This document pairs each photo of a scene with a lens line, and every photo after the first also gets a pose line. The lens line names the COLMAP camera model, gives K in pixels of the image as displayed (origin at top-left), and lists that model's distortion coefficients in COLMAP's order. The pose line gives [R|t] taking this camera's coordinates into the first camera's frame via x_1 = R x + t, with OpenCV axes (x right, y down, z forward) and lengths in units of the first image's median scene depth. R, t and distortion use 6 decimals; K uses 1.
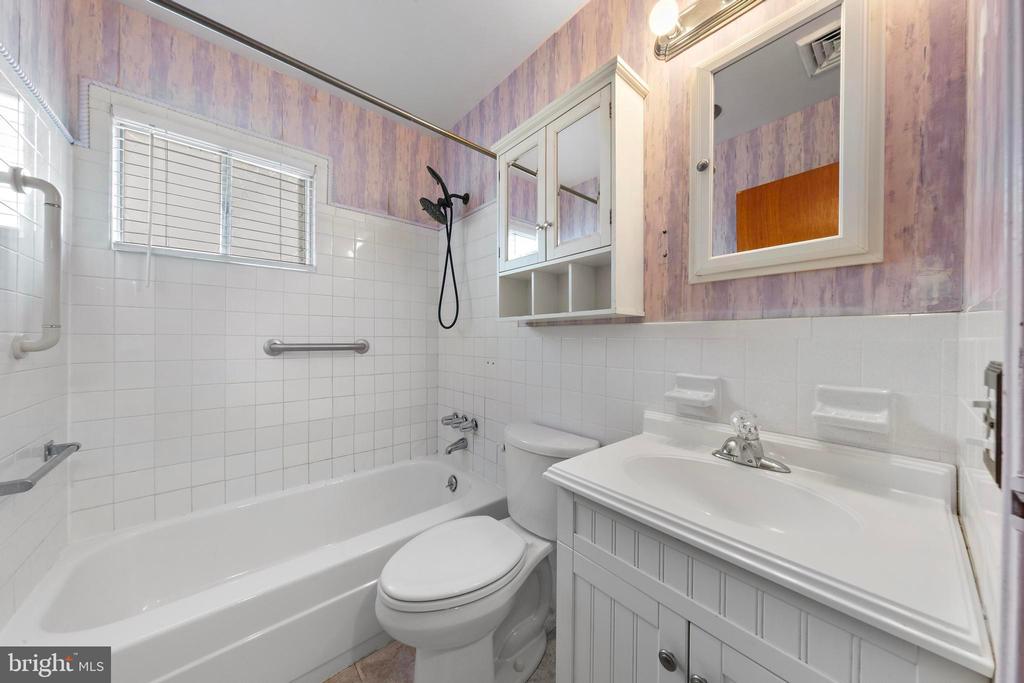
lens RADIAL K [[343.3, 0, 514.7], [0, 343.3, 339.8], [0, 0, 1]] dist [0.009553, -0.000294]
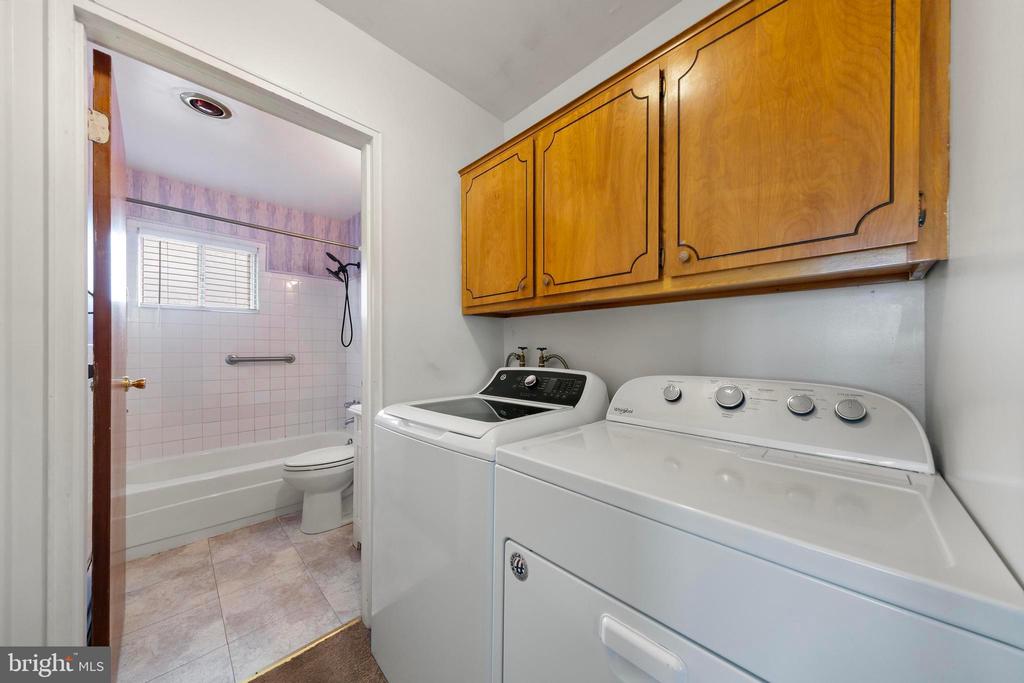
lens RADIAL K [[343.3, 0, 509.8], [0, 343.3, 349.1], [0, 0, 1]] dist [0.009553, -0.000294]
pose [[0.997279, -0.012970, 0.072576, 0.476114], [0.013523, 0.999883, -0.007142, 0.000769], [-0.072475, 0.008104, 0.997337, -0.697342]]
